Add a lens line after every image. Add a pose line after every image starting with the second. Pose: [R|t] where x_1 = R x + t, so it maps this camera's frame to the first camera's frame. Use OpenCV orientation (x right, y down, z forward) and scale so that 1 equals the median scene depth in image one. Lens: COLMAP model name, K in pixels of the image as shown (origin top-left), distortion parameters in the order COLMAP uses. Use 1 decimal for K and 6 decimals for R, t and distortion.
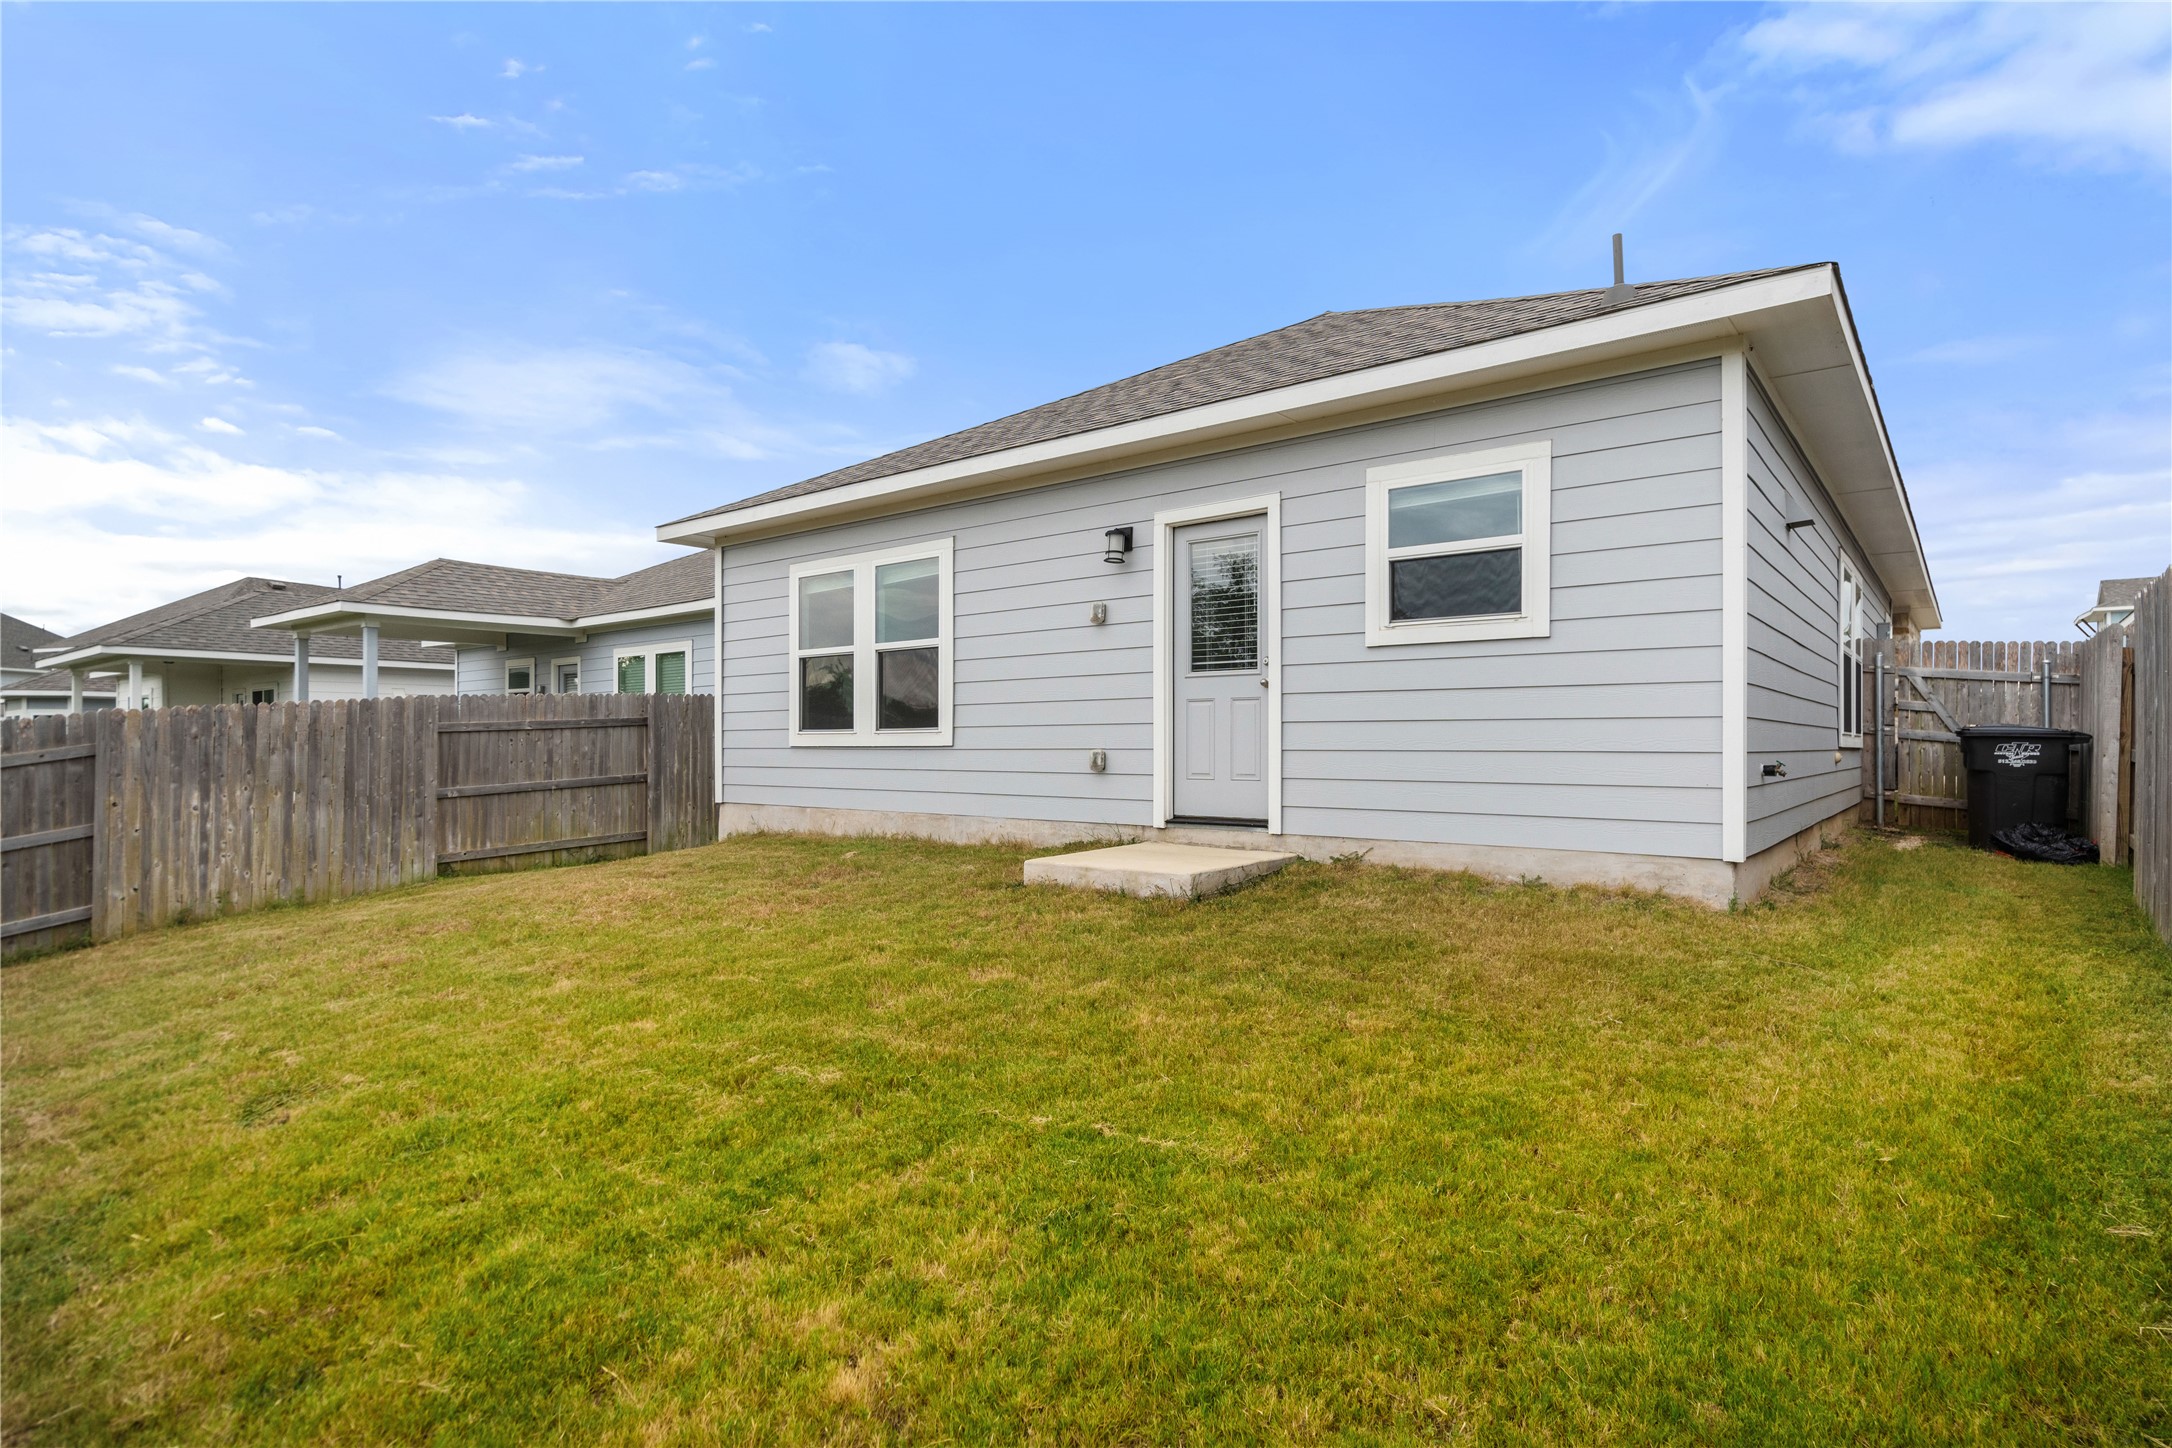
lens RADIAL K [[1109.7, 0, 1095.1], [0, 1109.7, 728.6], [0, 0, 1]] dist [-0.005937, 0.002127]
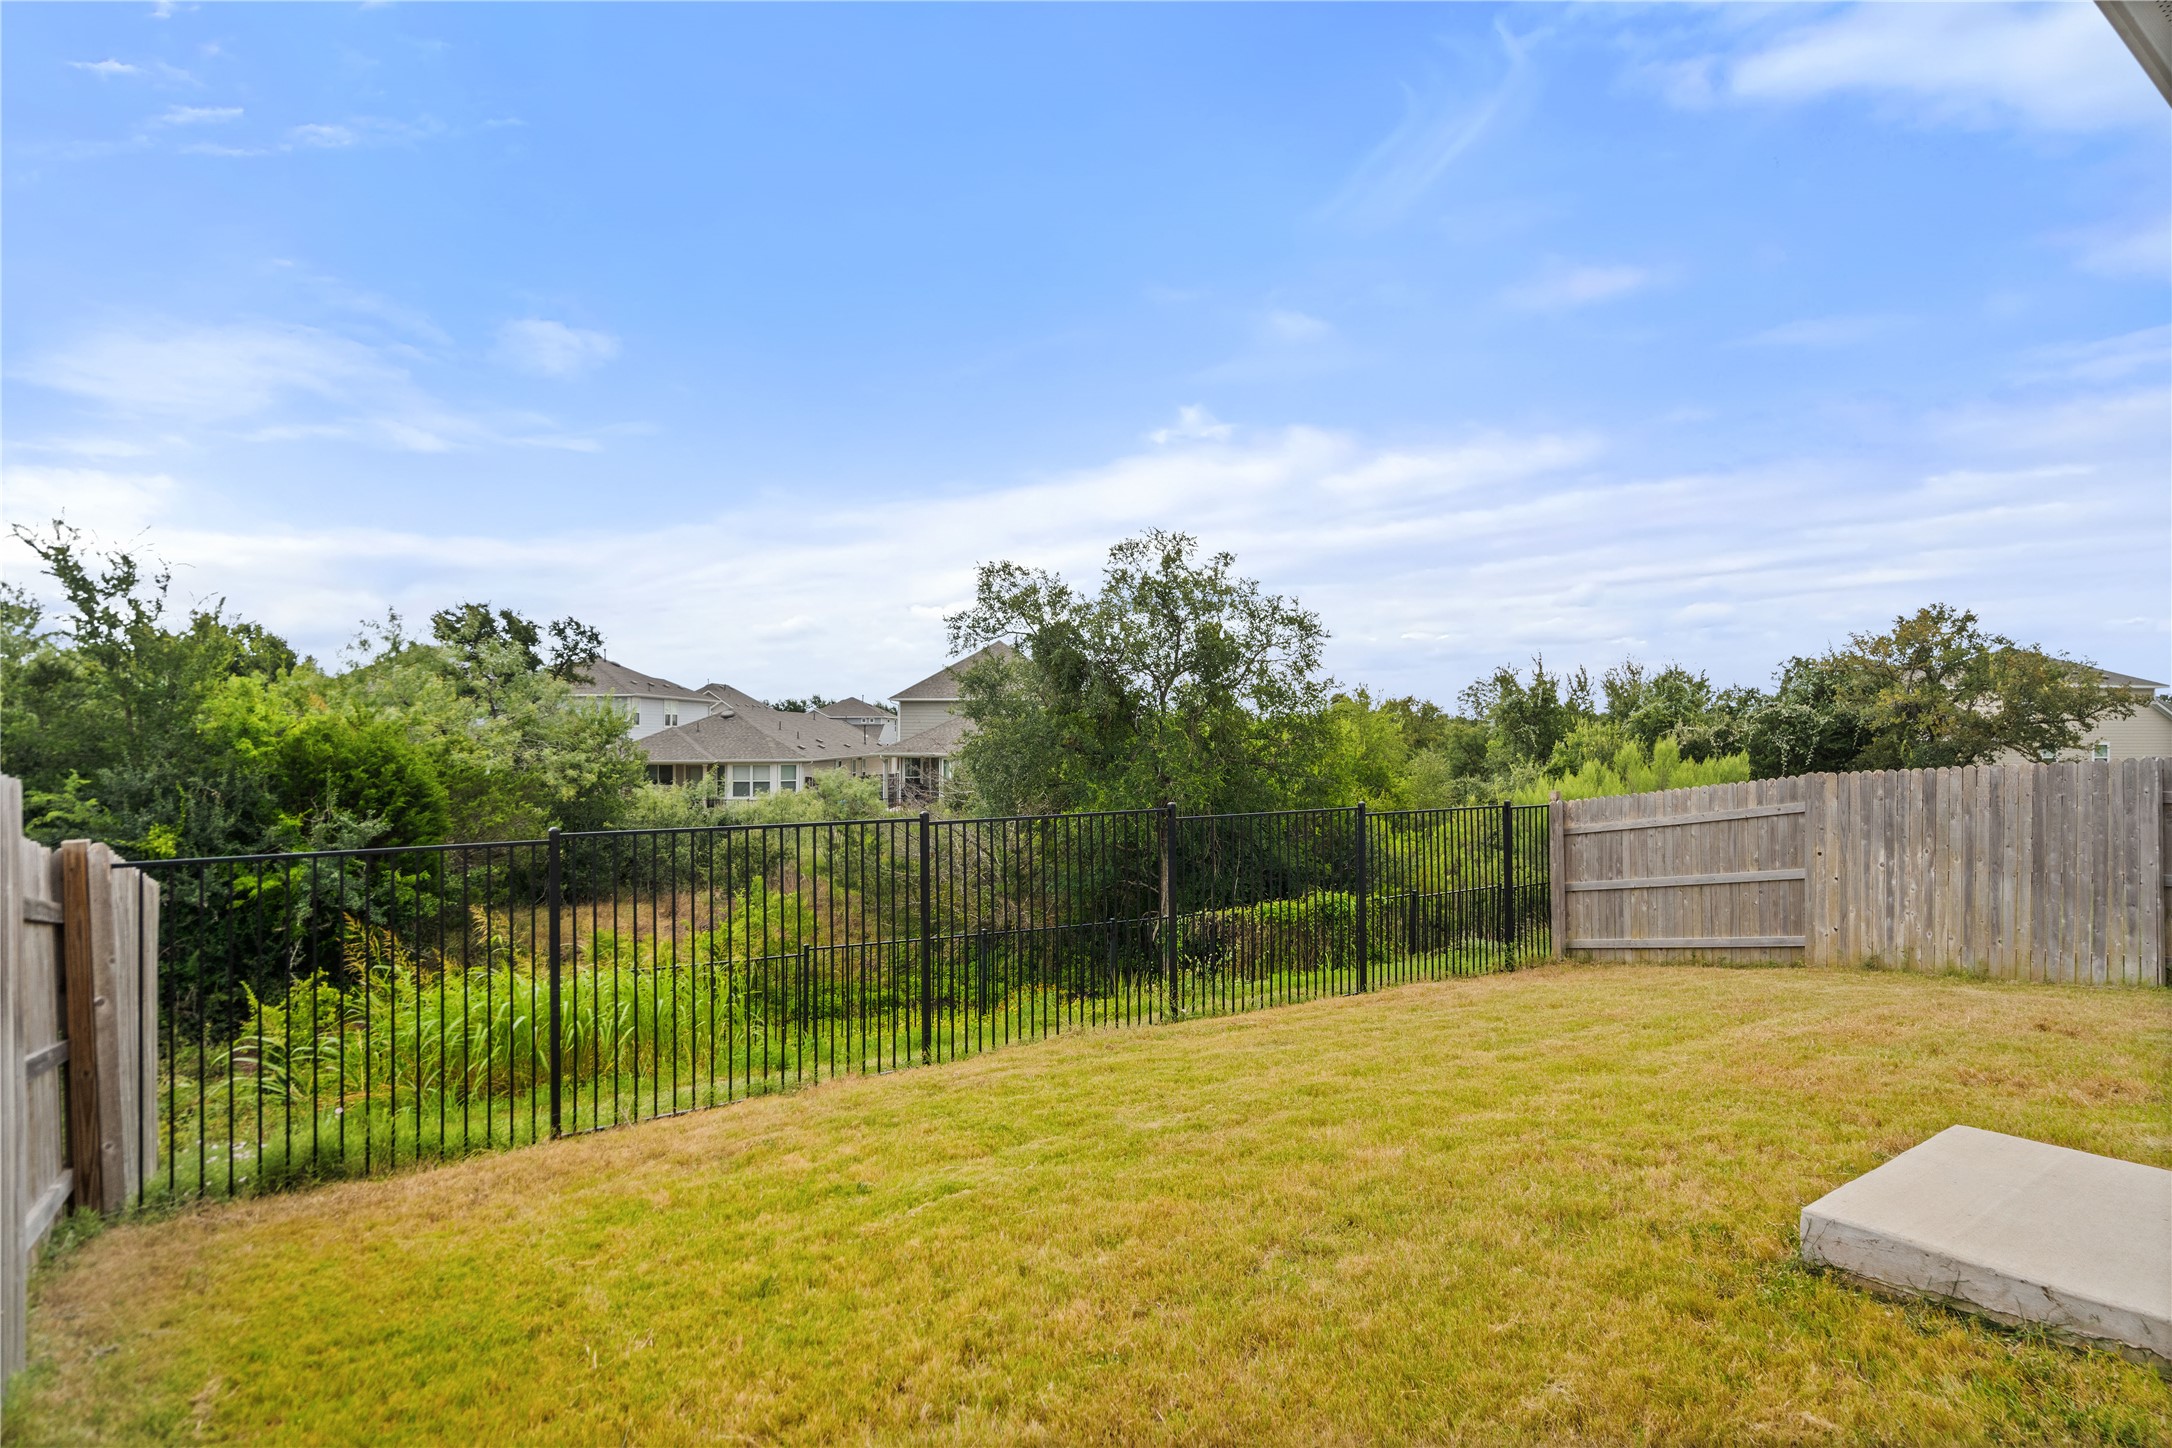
lens RADIAL K [[1109.7, 0, 1104.7], [0, 1109.7, 736.2], [0, 0, 1]] dist [-0.005937, 0.002127]
pose [[-0.278871, 0.003370, -0.960323, 0.434002], [0.013720, 0.999906, -0.000476, -0.063082], [0.960231, -0.013309, -0.278891, 0.563354]]
